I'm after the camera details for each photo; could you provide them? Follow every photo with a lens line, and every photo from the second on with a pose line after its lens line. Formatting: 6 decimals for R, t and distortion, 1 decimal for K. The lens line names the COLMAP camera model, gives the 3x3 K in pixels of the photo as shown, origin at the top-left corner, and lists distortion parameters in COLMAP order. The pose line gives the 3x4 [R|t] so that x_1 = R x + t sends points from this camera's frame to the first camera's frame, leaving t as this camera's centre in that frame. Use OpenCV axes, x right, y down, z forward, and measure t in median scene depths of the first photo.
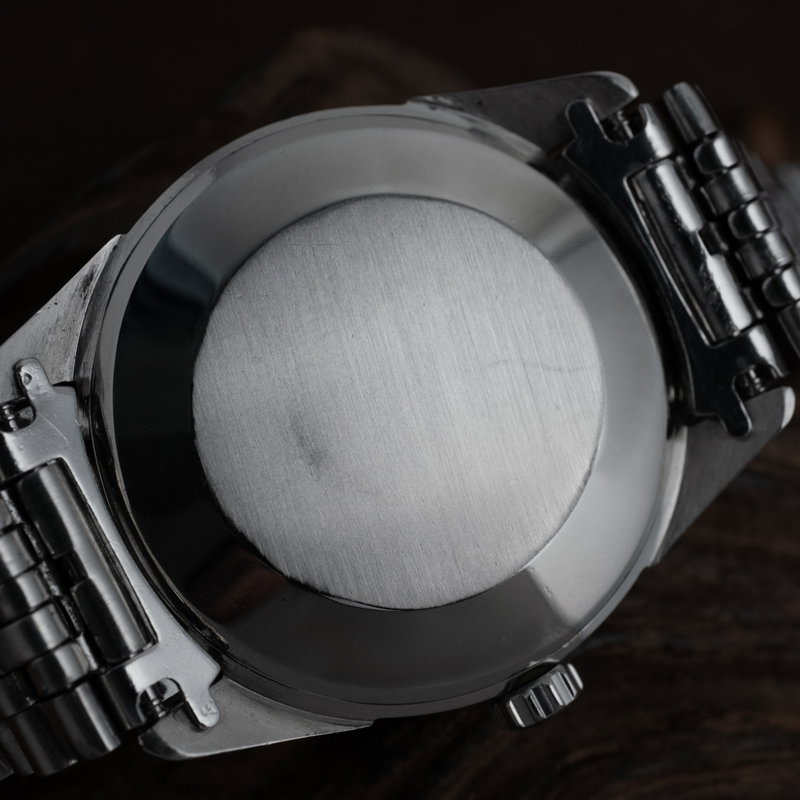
lens RADIAL K [[1591.3, 0, 400.0], [0, 1591.3, 400.0], [0, 0, 1]] dist [-0.004292, 0.348667]
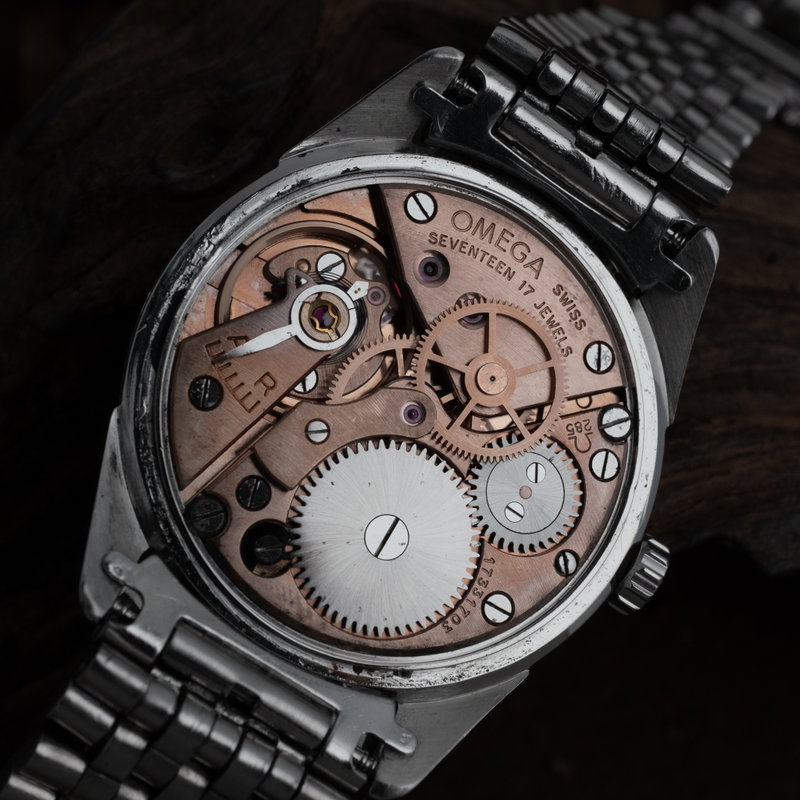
lens RADIAL K [[1591.3, 0, 400.0], [0, 1591.3, 400.0], [0, 0, 1]] dist [-0.004292, 0.348667]
pose [[0.870226, -0.488340, 0.065045, -0.074897], [0.473446, 0.865484, 0.163669, -0.191374], [-0.136221, -0.111634, 0.984369, -0.086840]]
